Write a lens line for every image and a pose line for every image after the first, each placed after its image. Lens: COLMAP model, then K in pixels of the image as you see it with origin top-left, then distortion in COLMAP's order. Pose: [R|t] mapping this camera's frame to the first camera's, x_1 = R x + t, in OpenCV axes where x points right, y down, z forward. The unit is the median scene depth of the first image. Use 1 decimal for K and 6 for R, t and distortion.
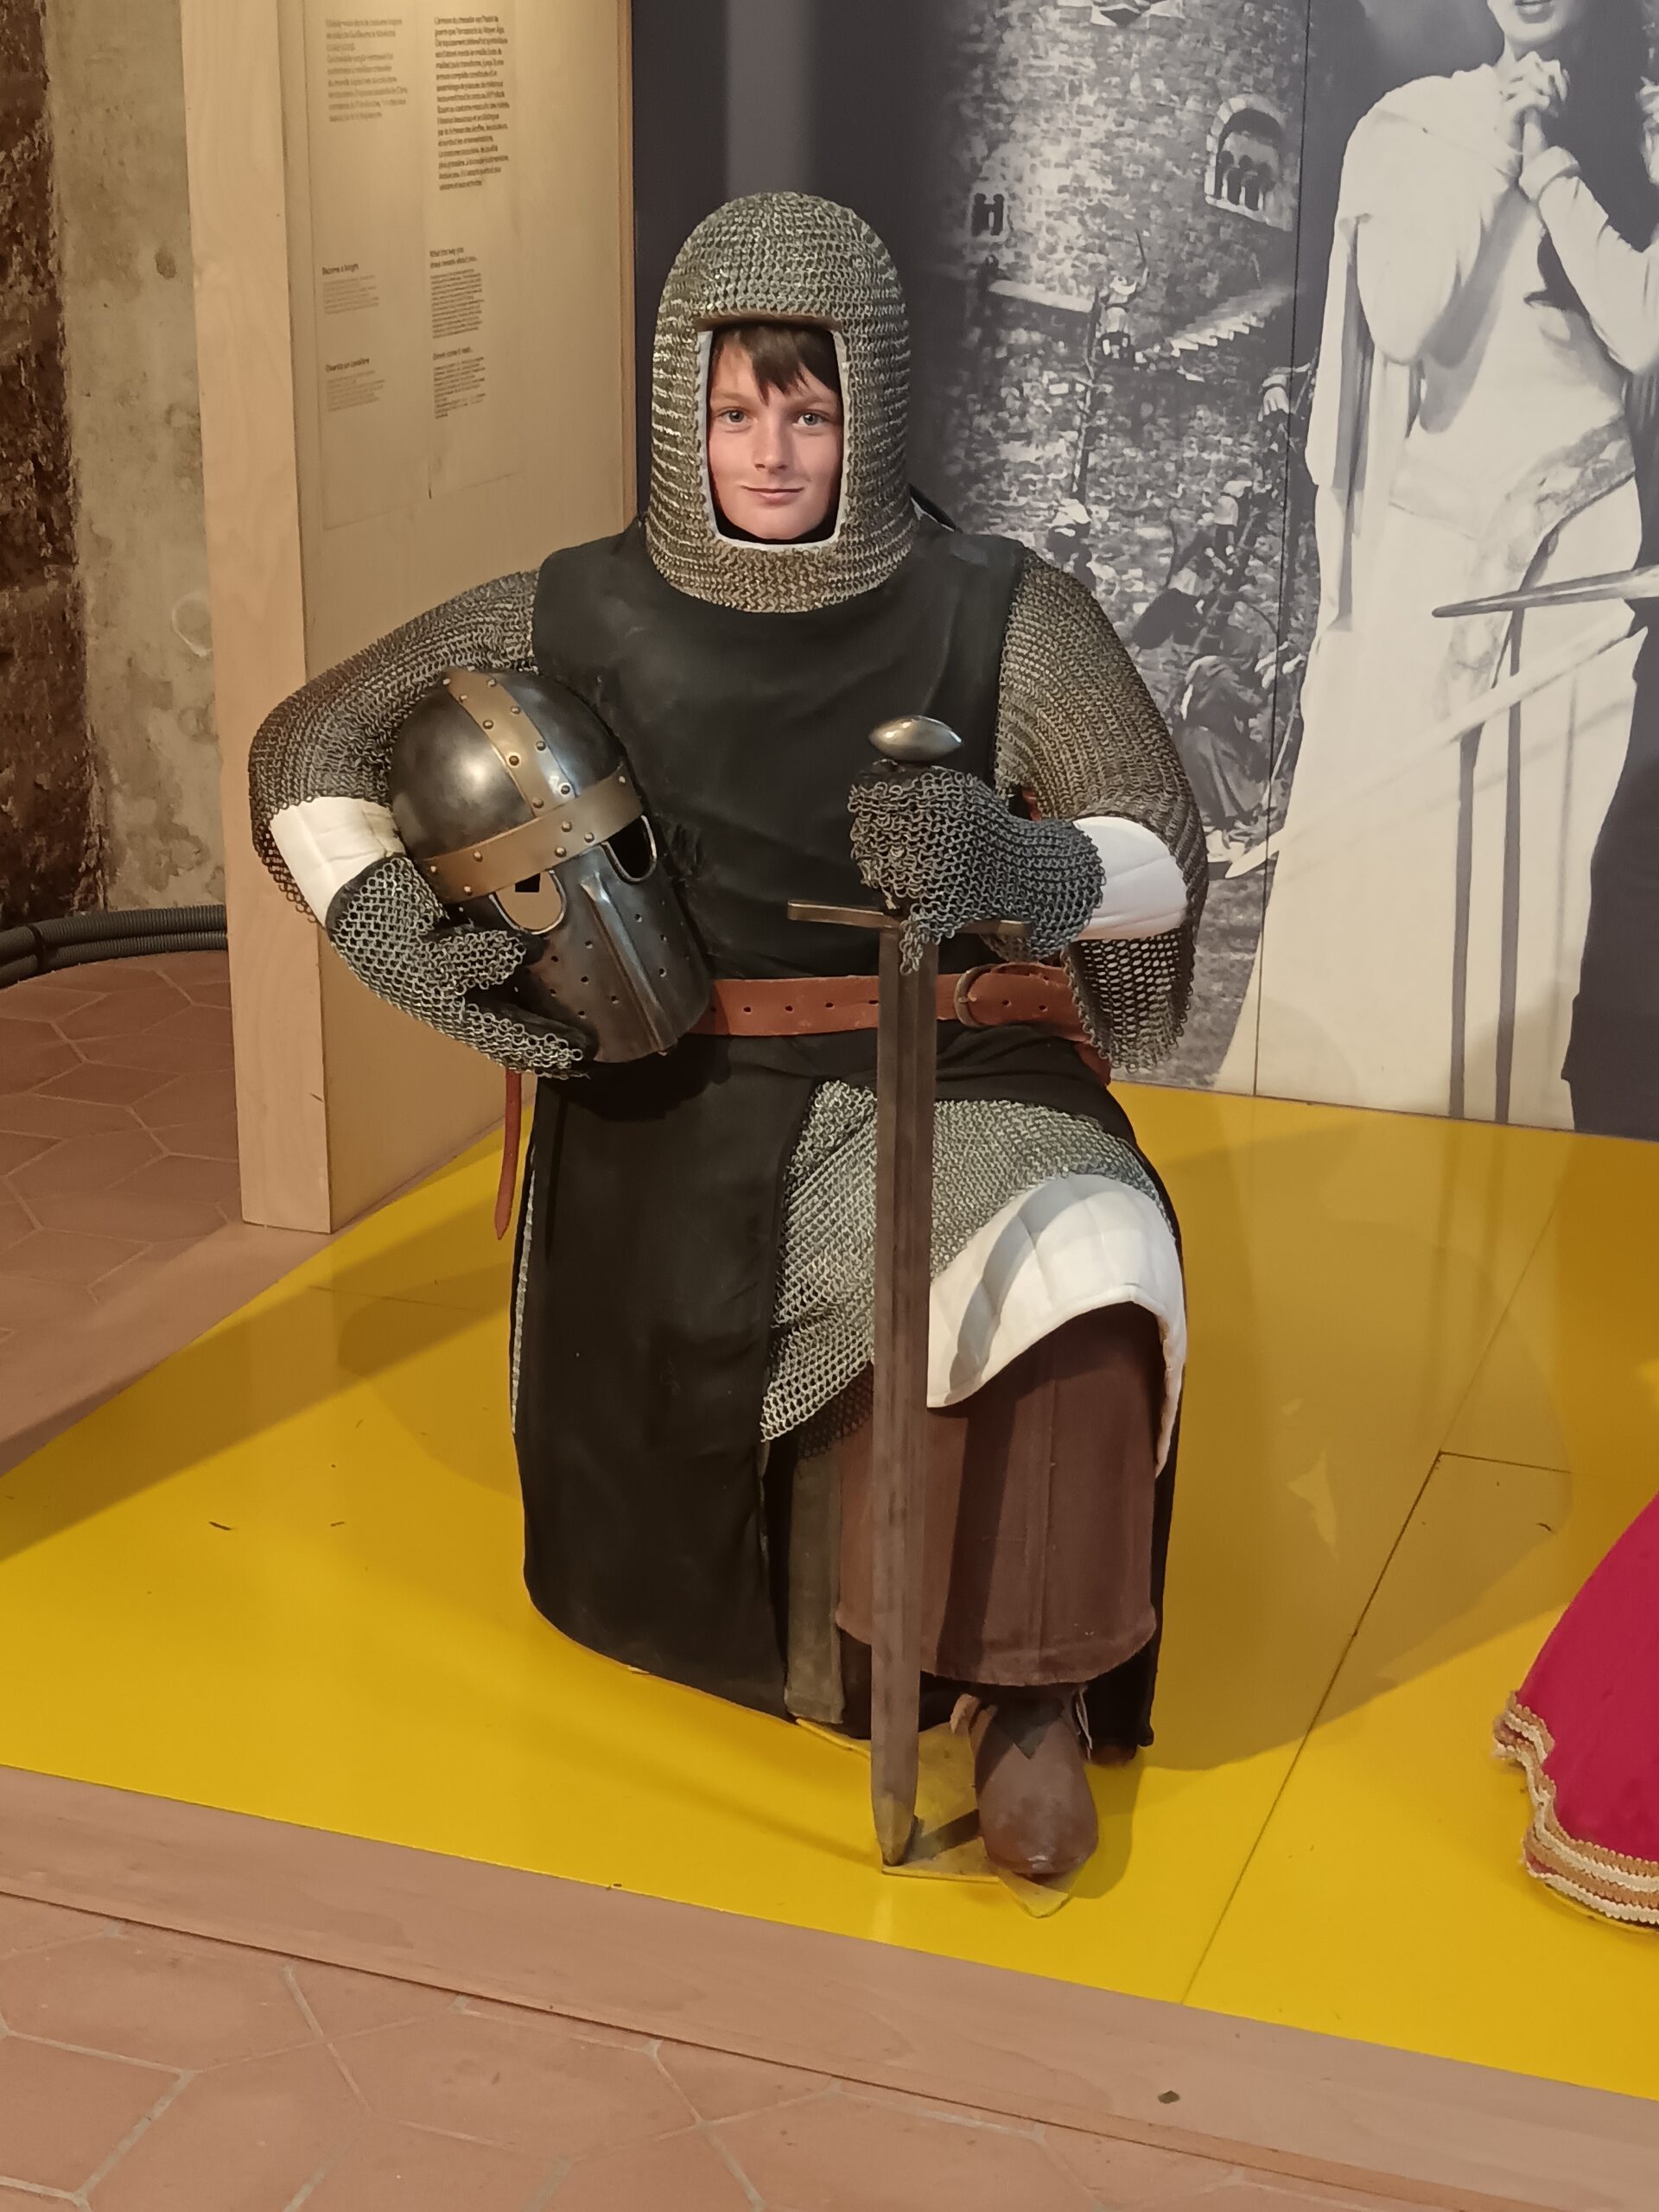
lens RADIAL K [[3363.1, 0, 847.9], [0, 3363.1, 1143.9], [0, 0, 1]] dist [-0.028179, 0.000000]
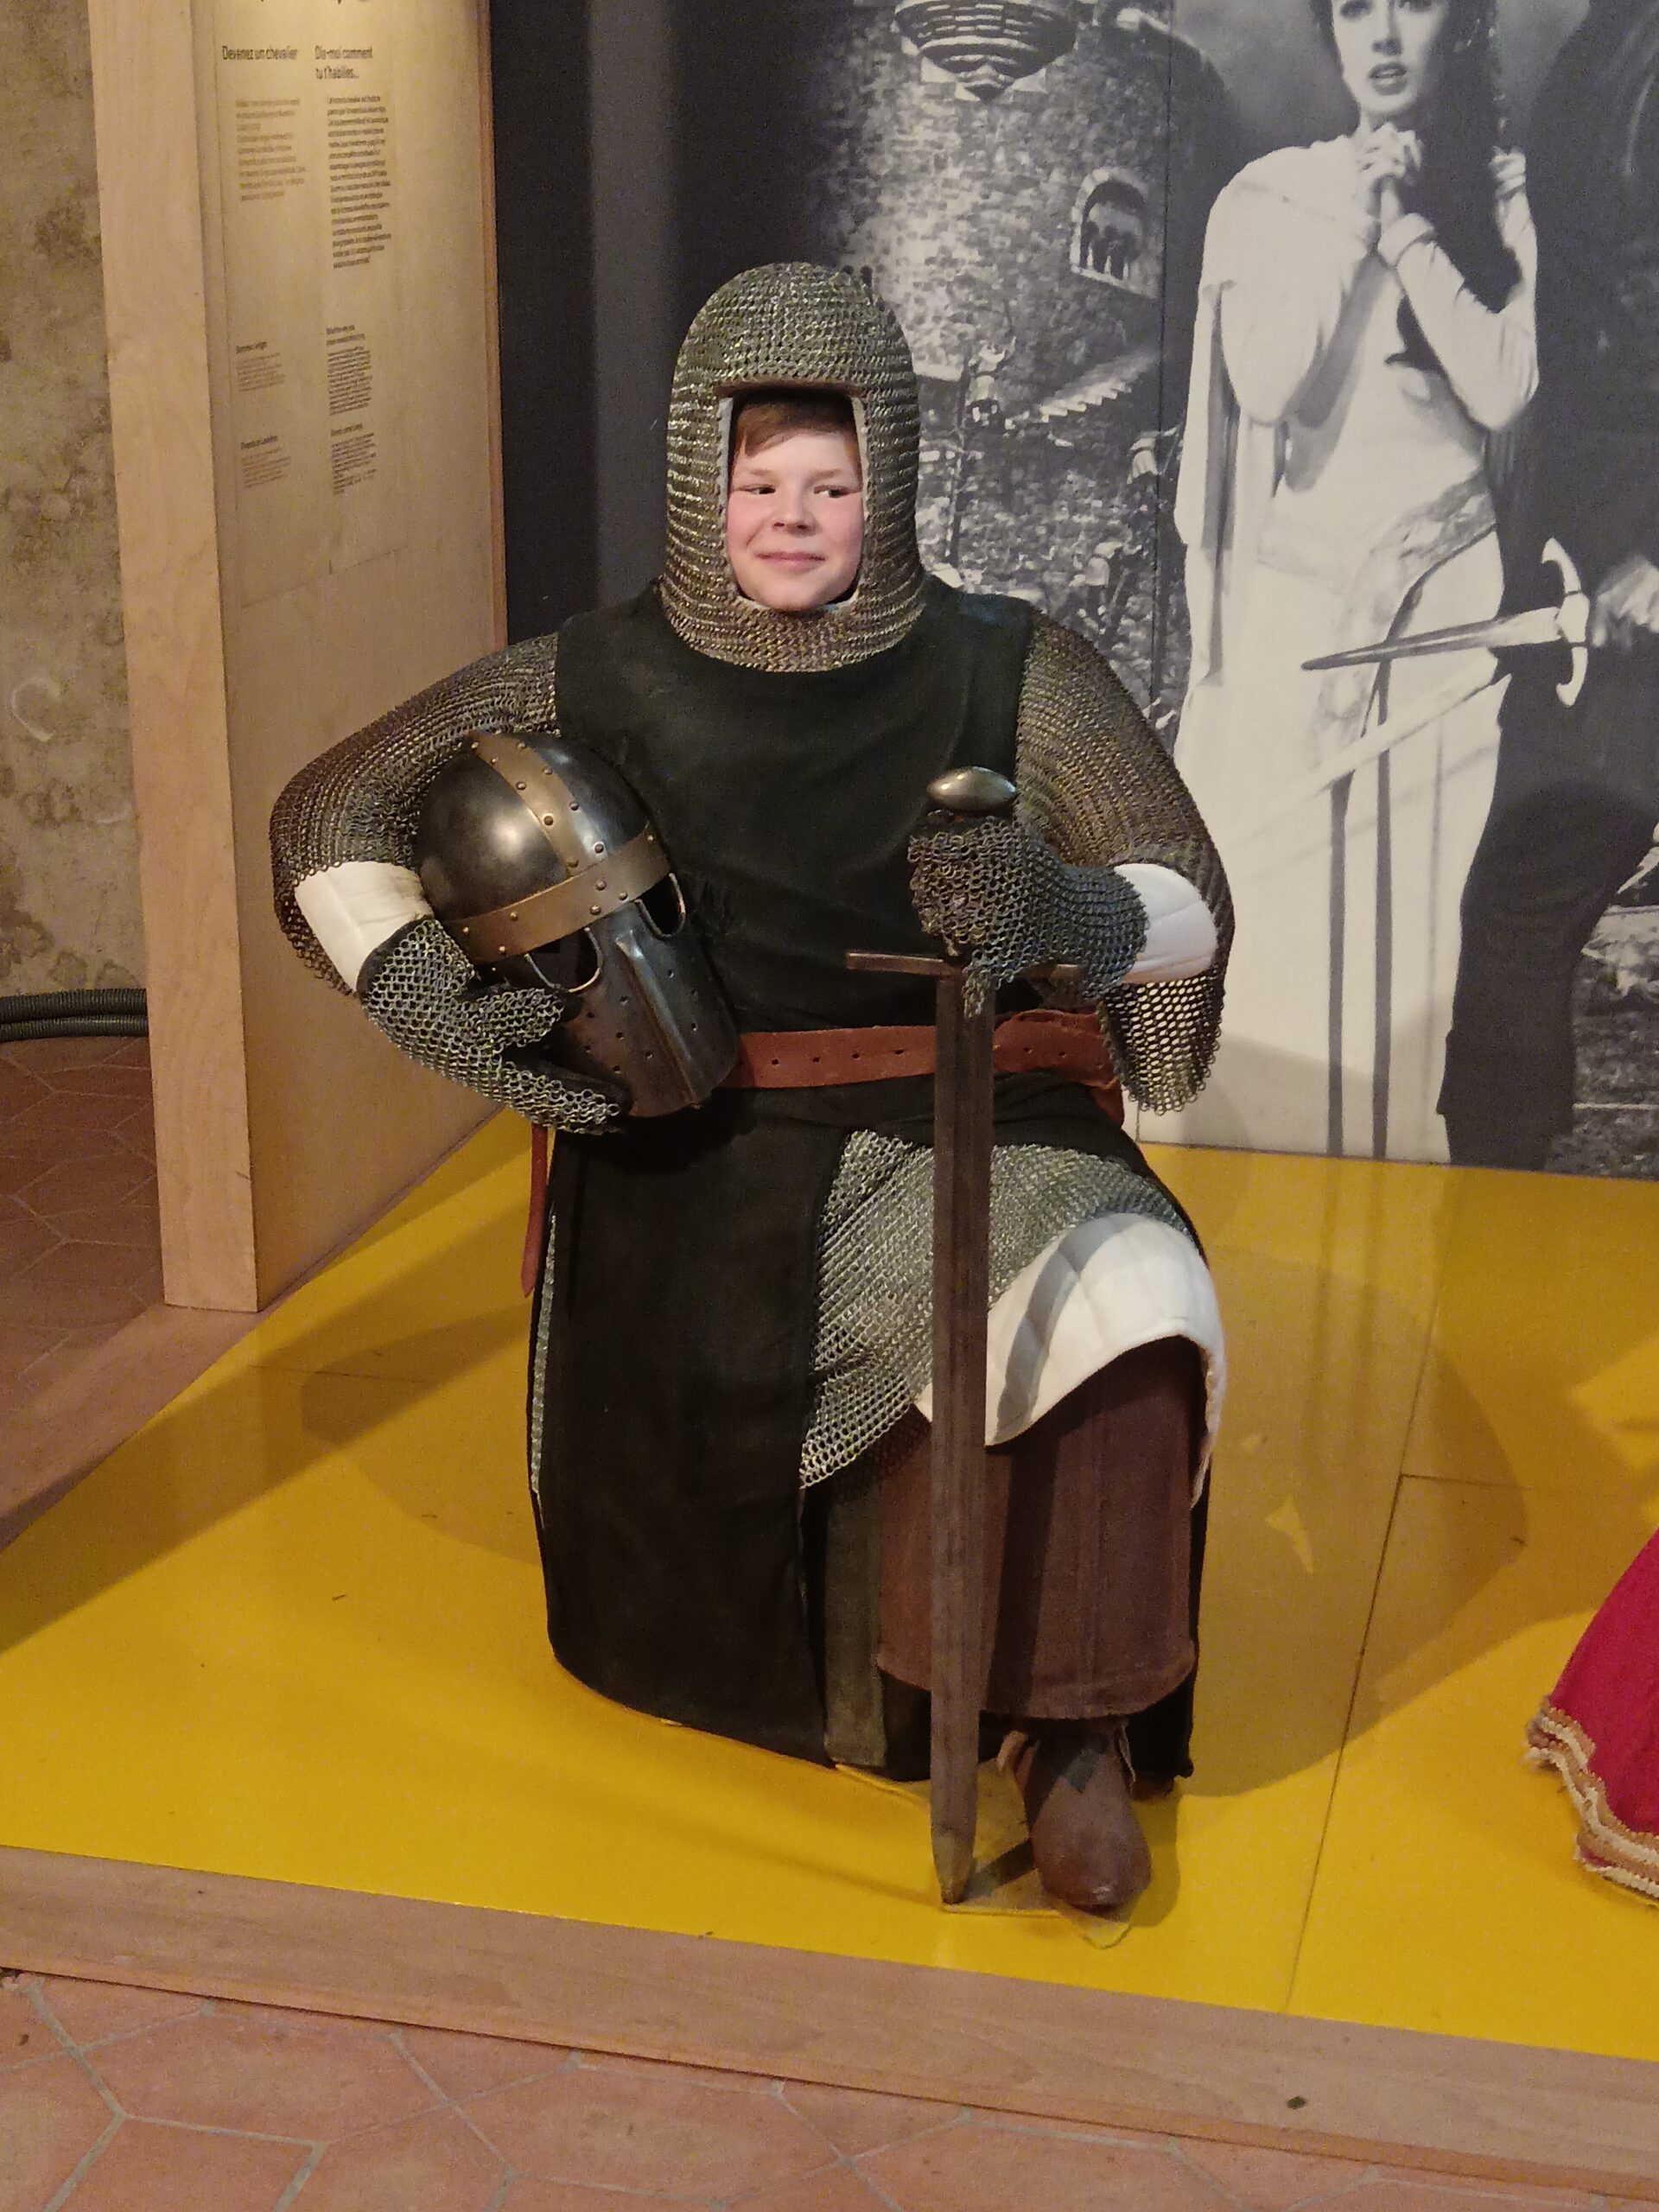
lens RADIAL K [[3363.1, 0, 833.3], [0, 3363.1, 1149.9], [0, 0, 1]] dist [-0.028179, 0.000000]
pose [[0.994375, -0.037444, 0.099082, -0.079148], [0.039530, 0.999034, -0.019182, 0.004435], [-0.098268, 0.022991, 0.994894, -0.007887]]
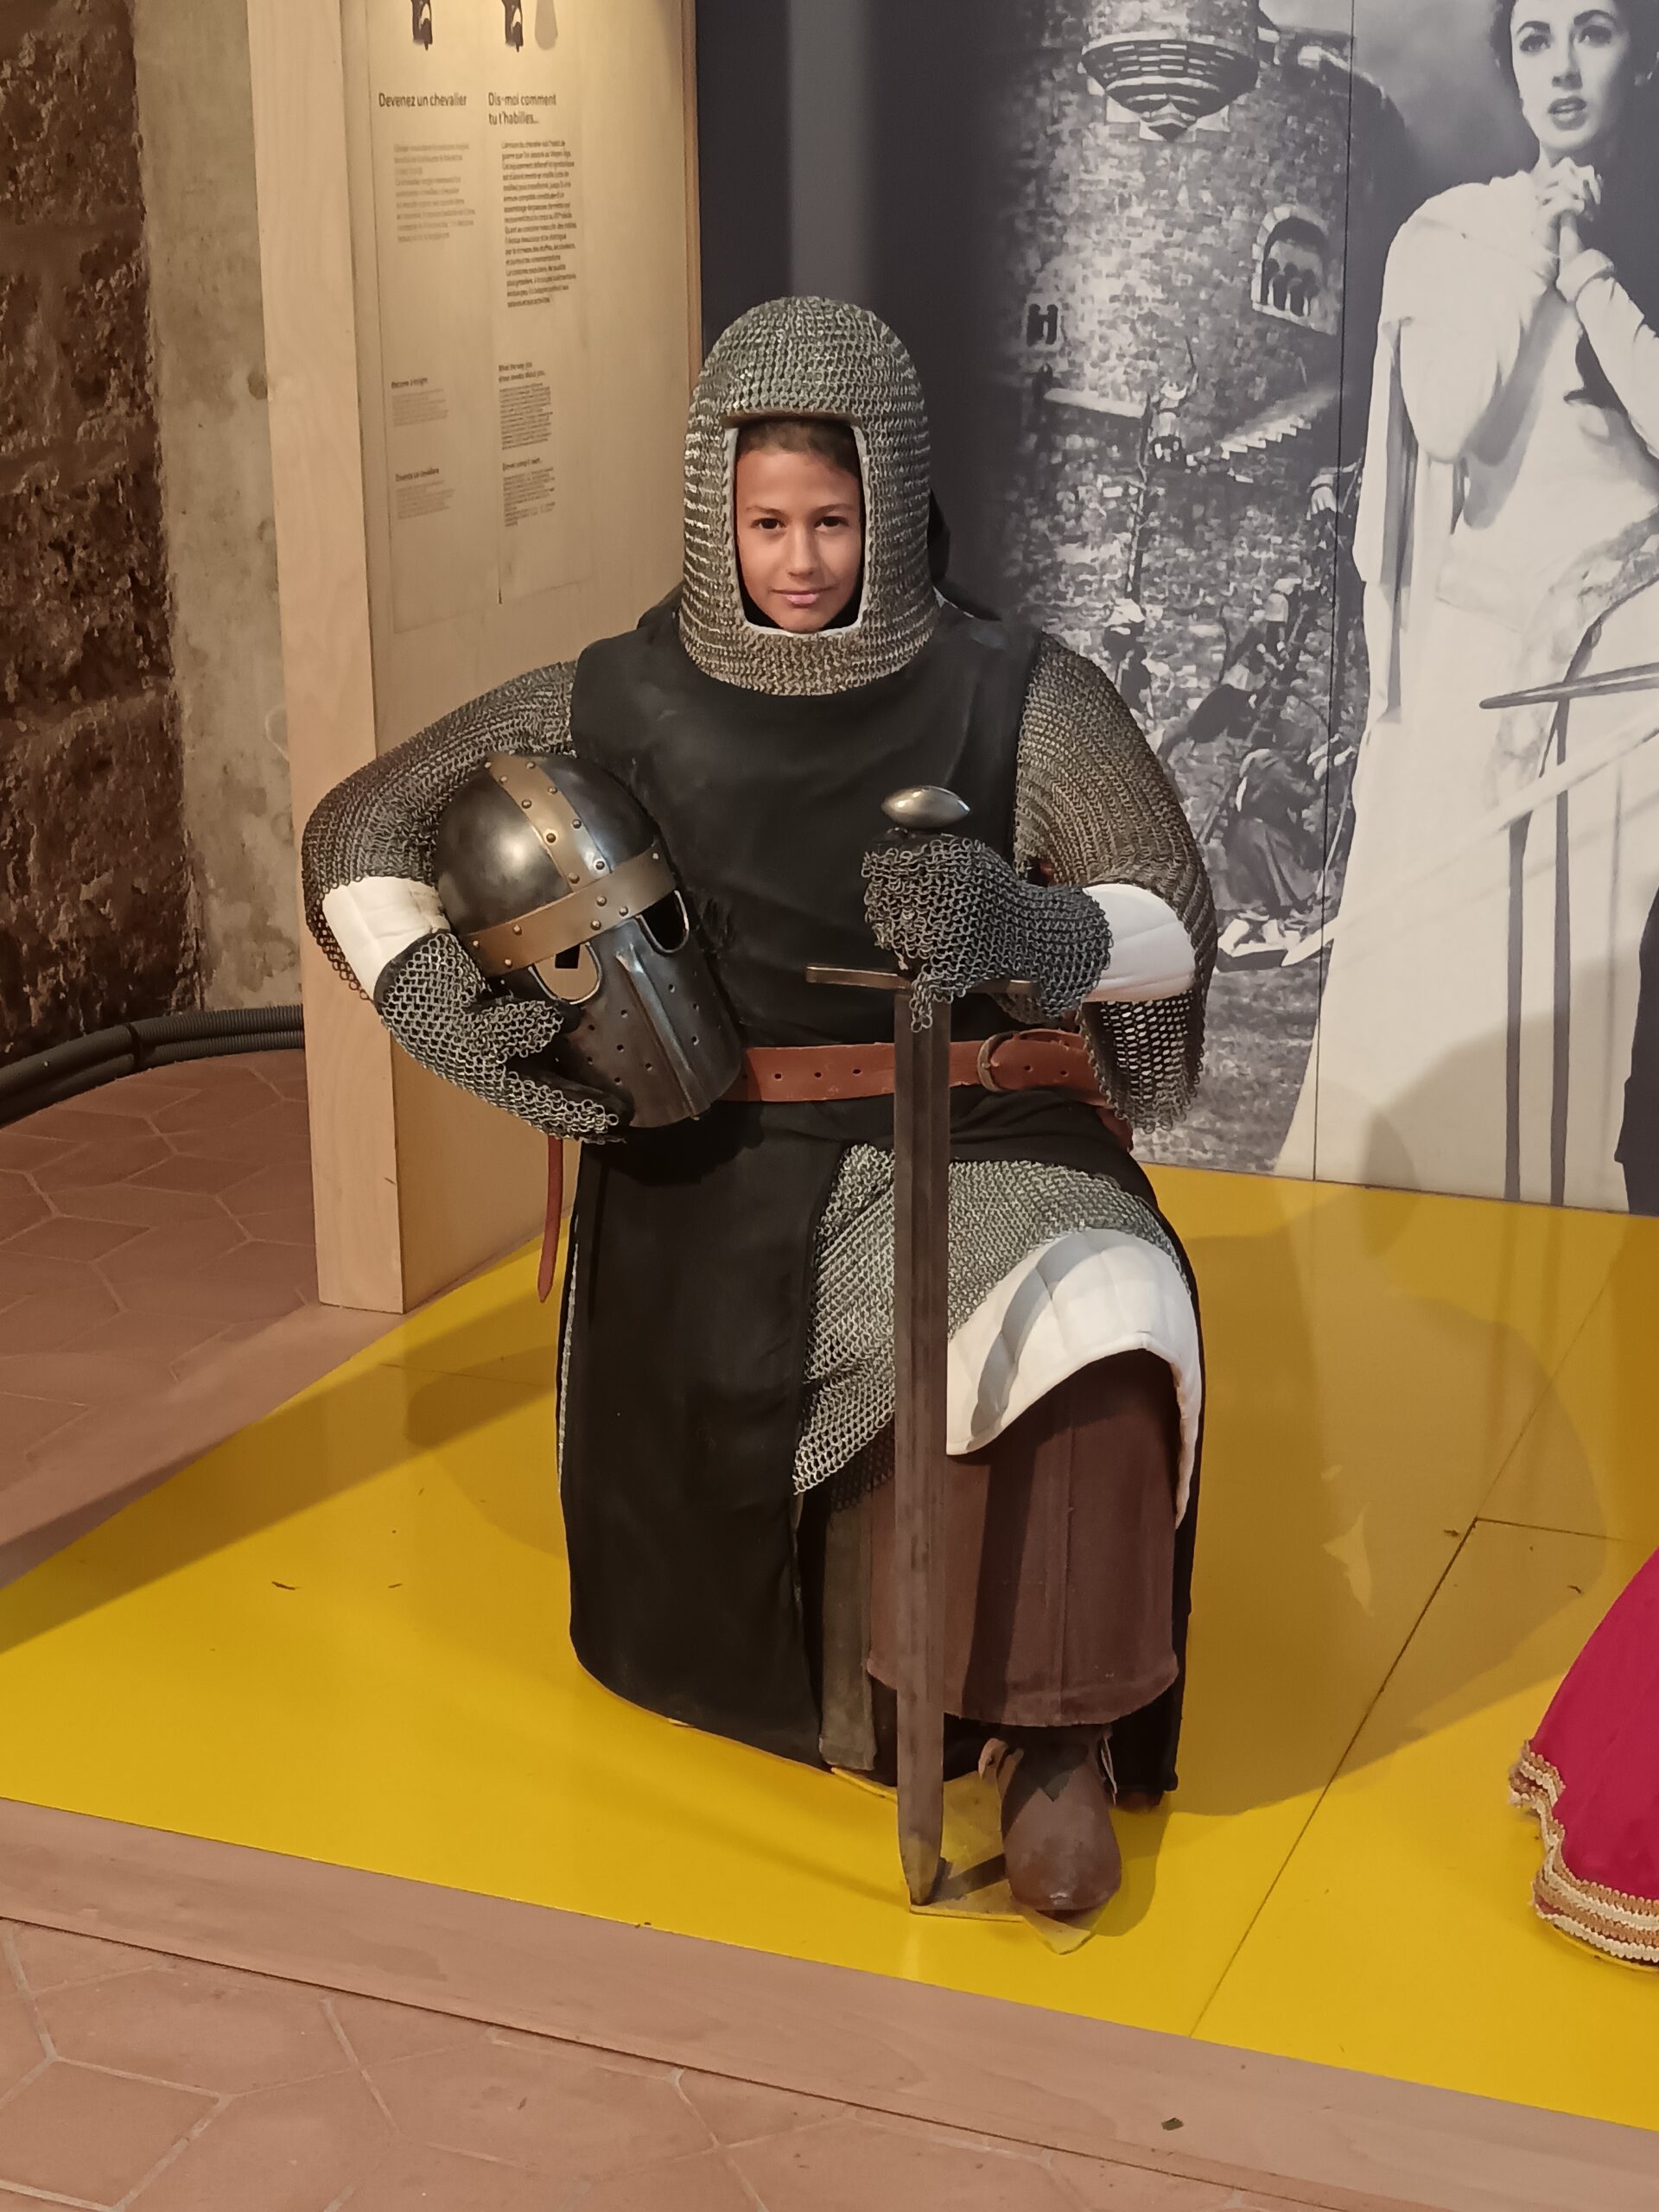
lens RADIAL K [[3363.1, 0, 839.8], [0, 3363.1, 1147.9], [0, 0, 1]] dist [-0.028179, 0.000000]
pose [[0.999126, -0.004695, -0.041546, 0.022218], [0.003211, 0.999357, -0.035722, 0.013001], [0.041687, 0.035557, 0.998498, -0.024008]]
